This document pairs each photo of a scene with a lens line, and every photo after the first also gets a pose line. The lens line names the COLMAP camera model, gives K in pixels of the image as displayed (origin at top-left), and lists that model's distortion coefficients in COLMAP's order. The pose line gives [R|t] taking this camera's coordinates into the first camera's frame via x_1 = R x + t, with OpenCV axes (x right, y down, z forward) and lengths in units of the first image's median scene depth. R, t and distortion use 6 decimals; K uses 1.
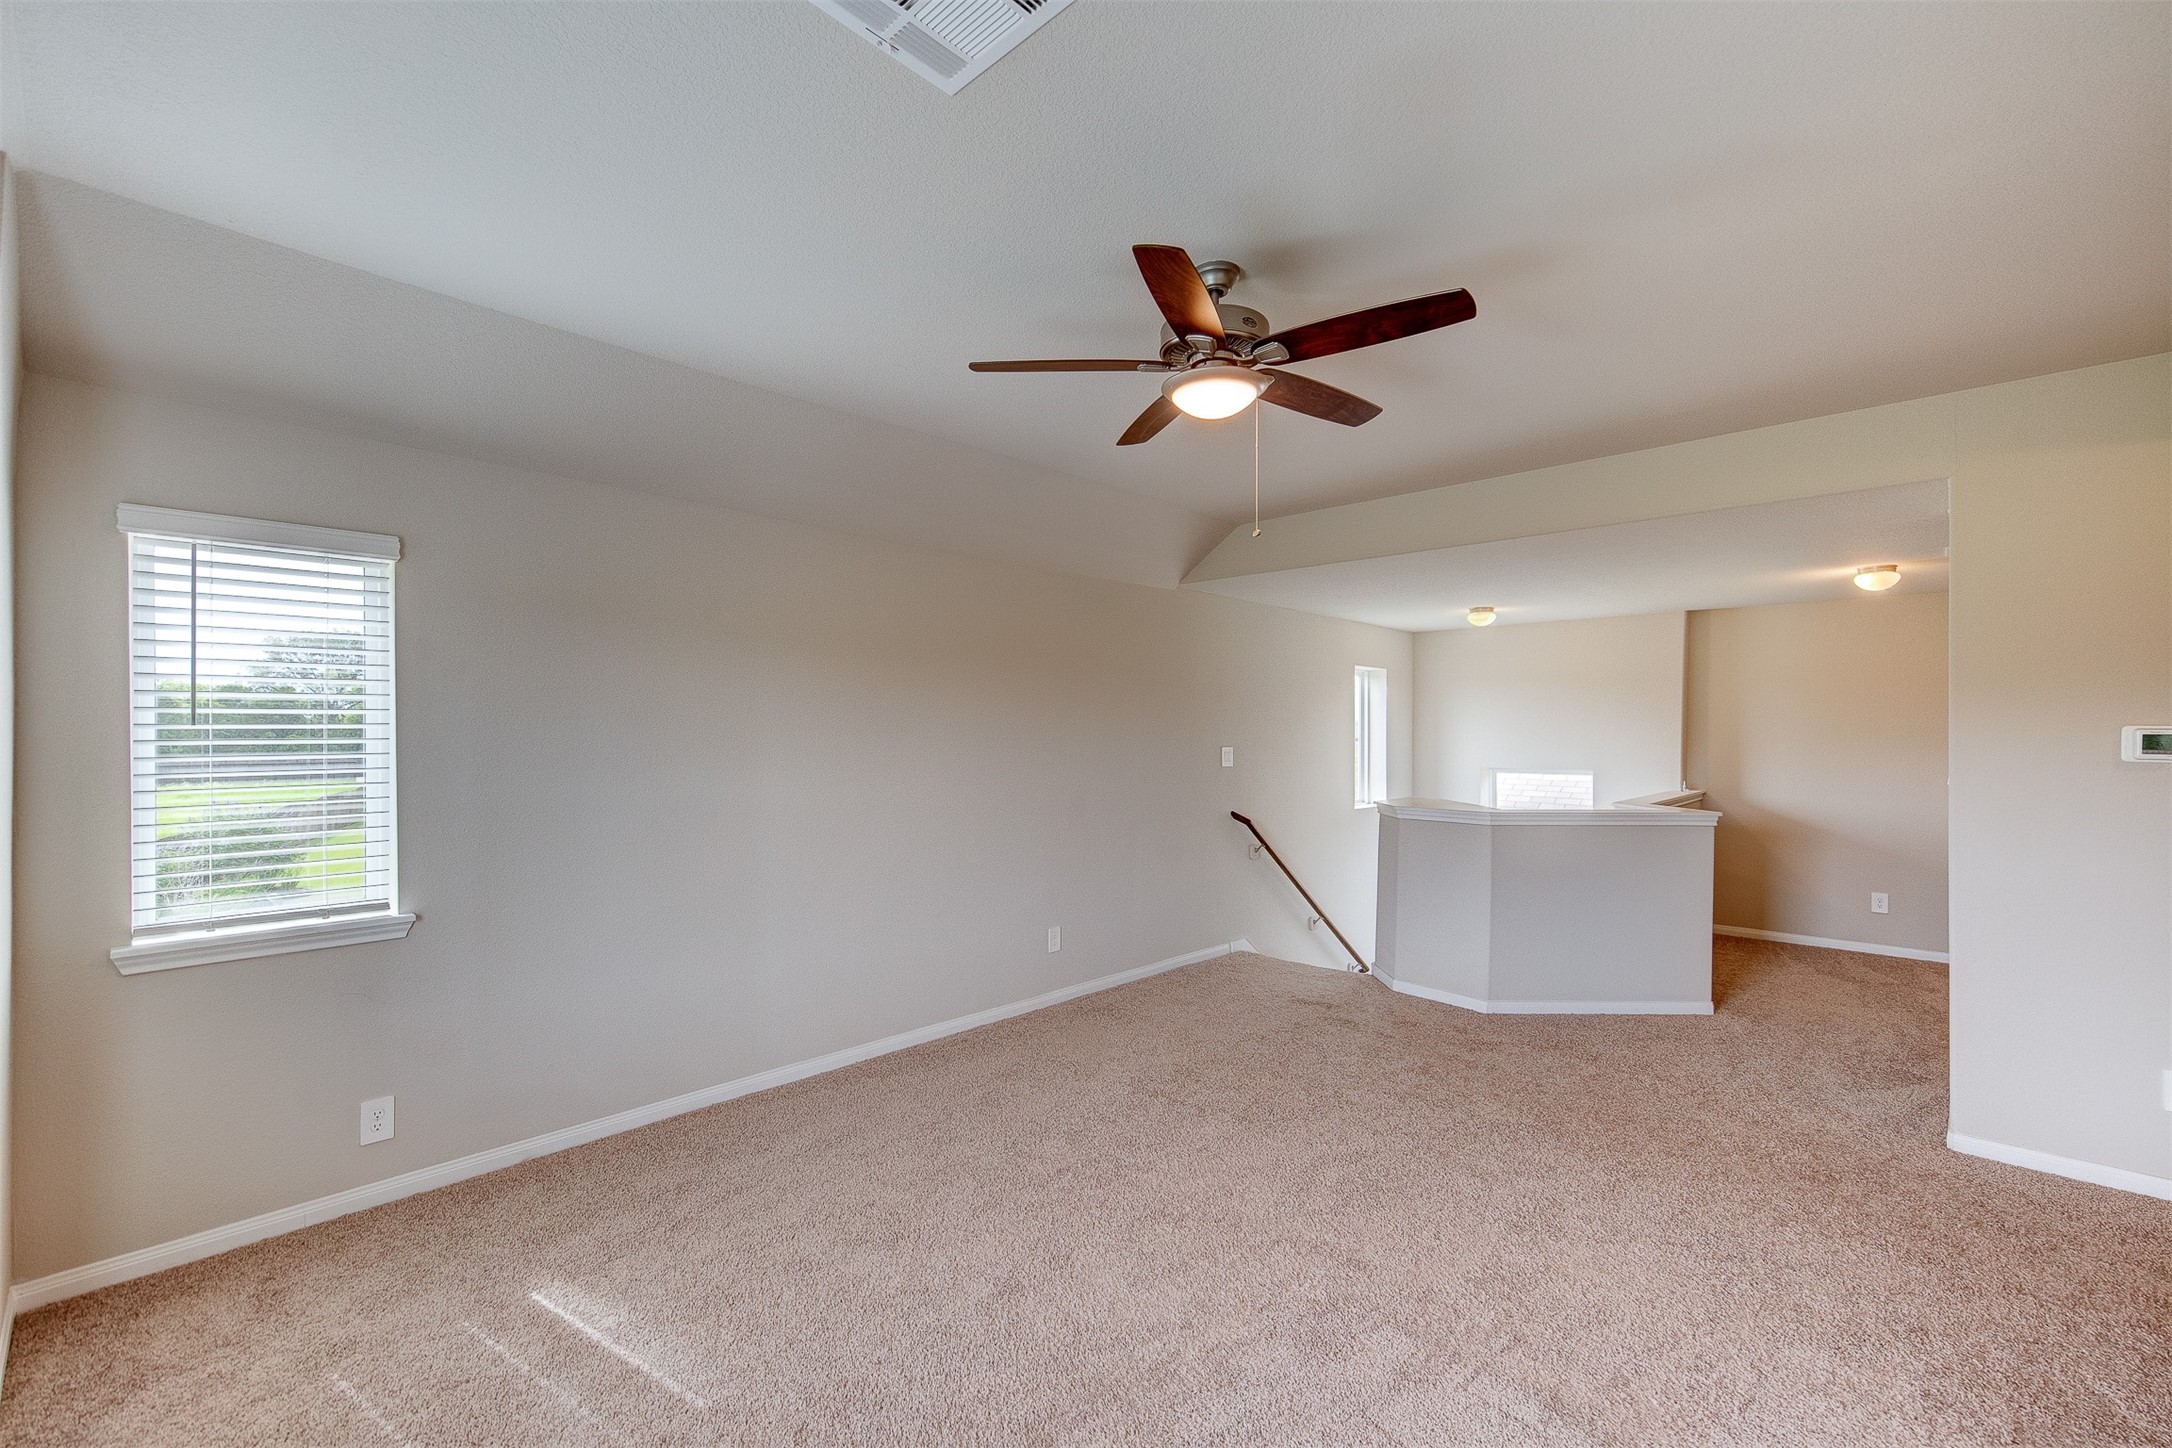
lens RADIAL K [[916.8, 0, 1086.6], [0, 916.8, 724.0], [0, 0, 1]] dist [0.000375, 0.000130]
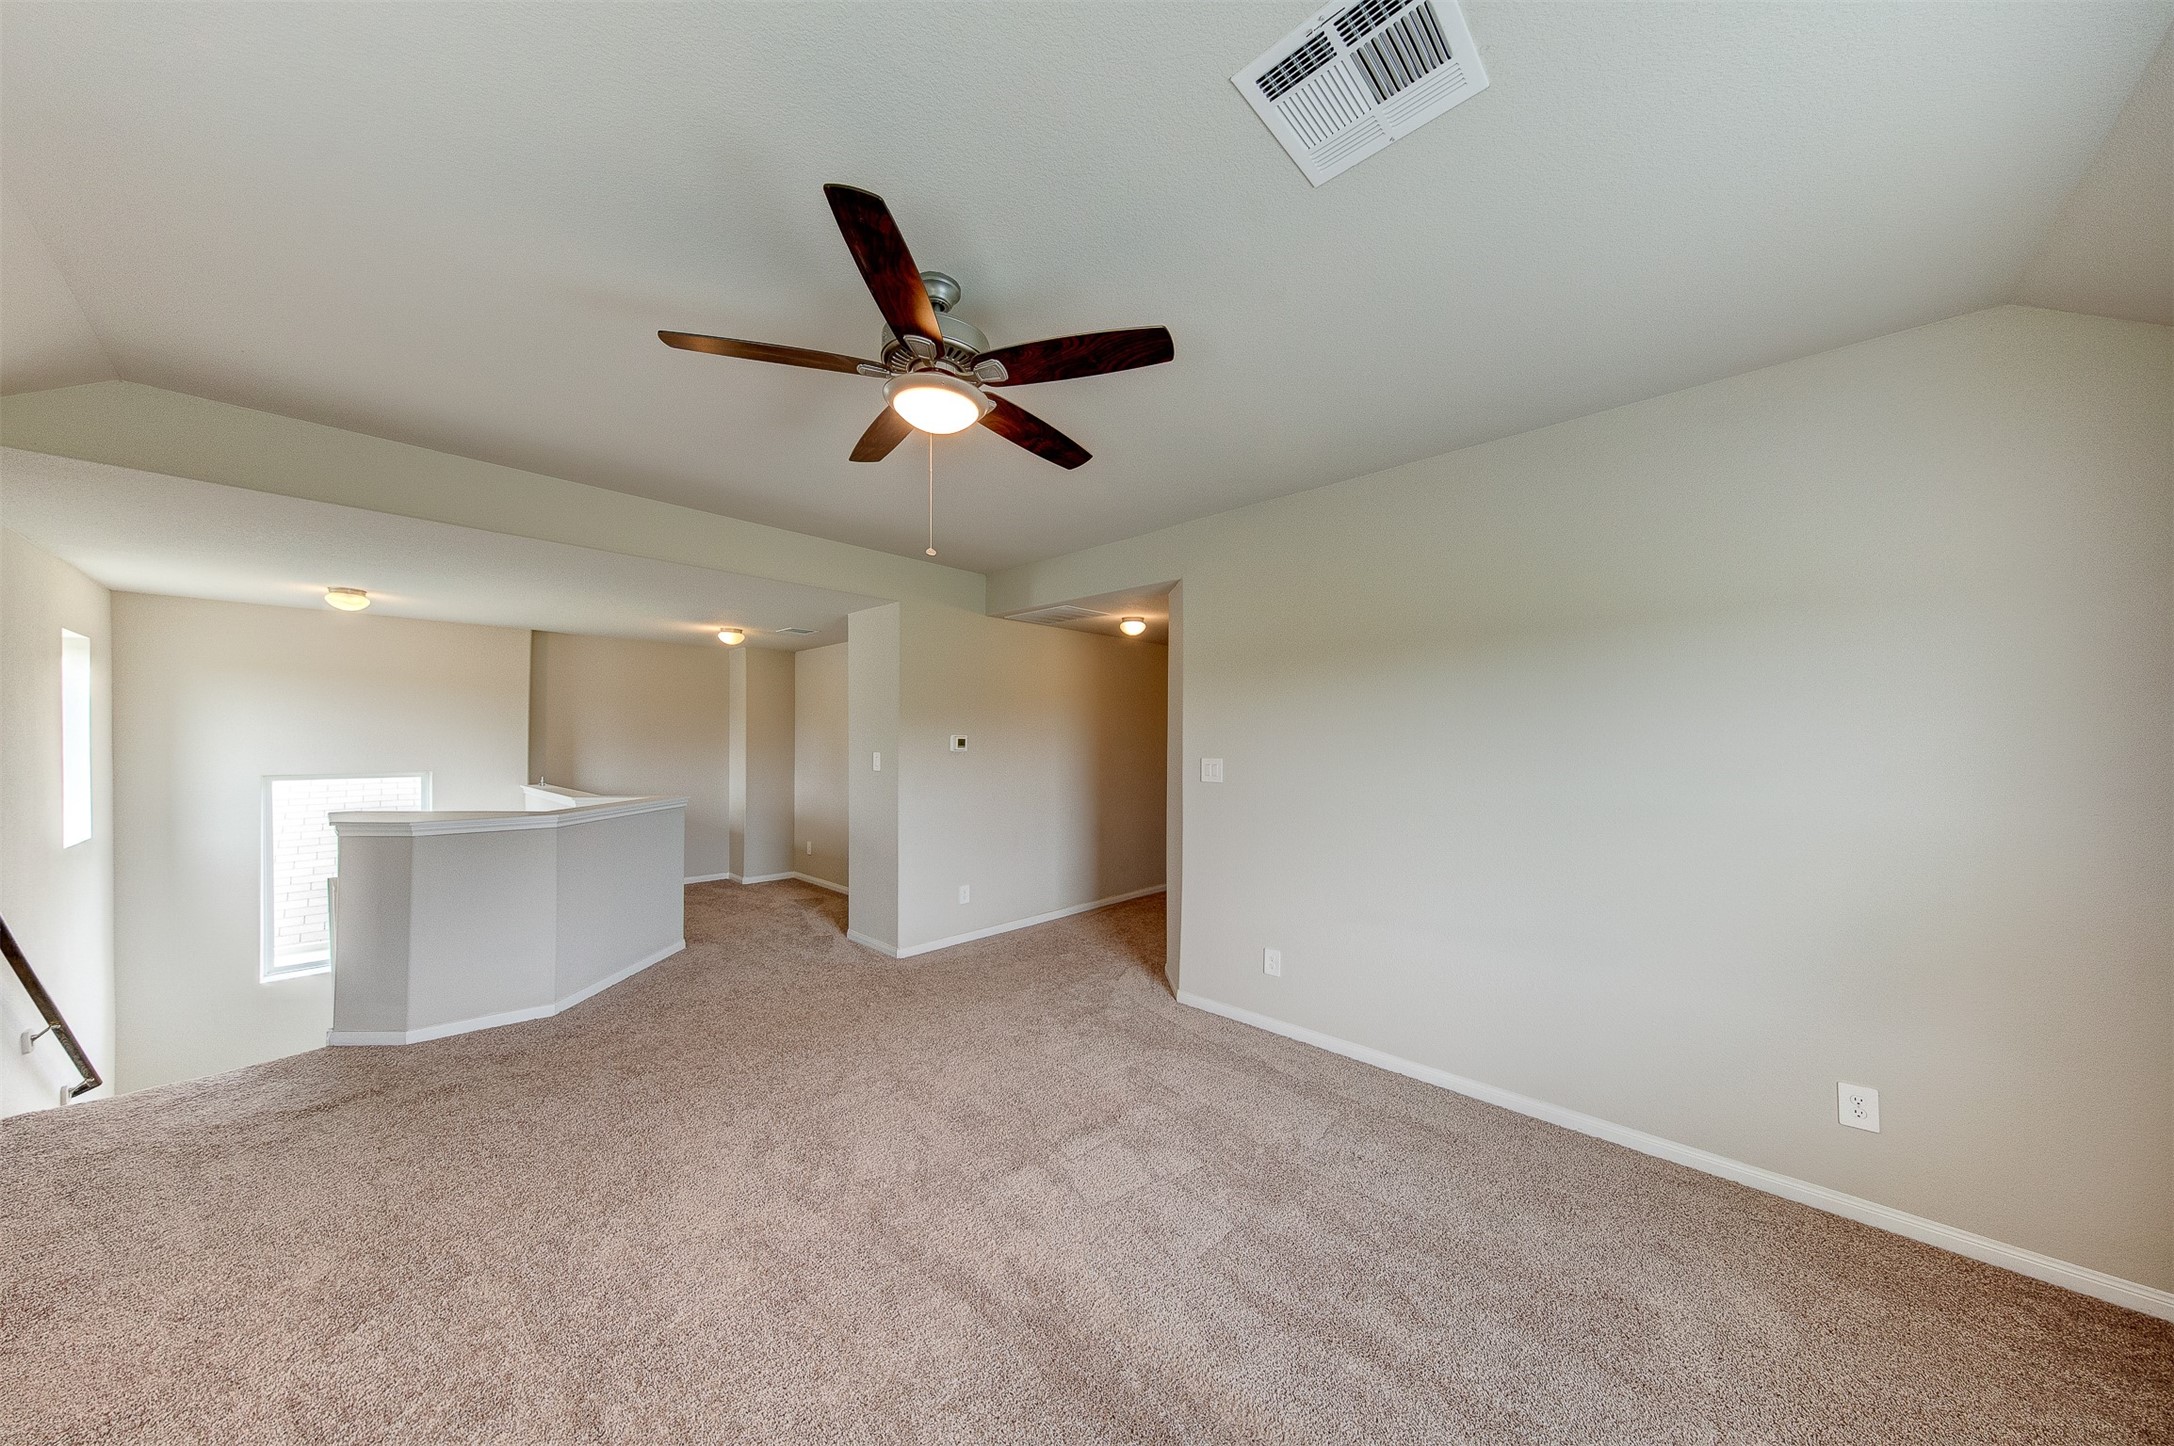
lens RADIAL K [[700.8, 0, 1089.4], [0, 700.8, 749.2], [0, 0, 1]] dist [-0.000013, -0.000023]
pose [[-0.016806, -0.015858, 0.999733, -0.332781], [-0.015595, 0.999757, 0.015596, 0.003290], [-0.999737, -0.015329, -0.017049, 0.429819]]
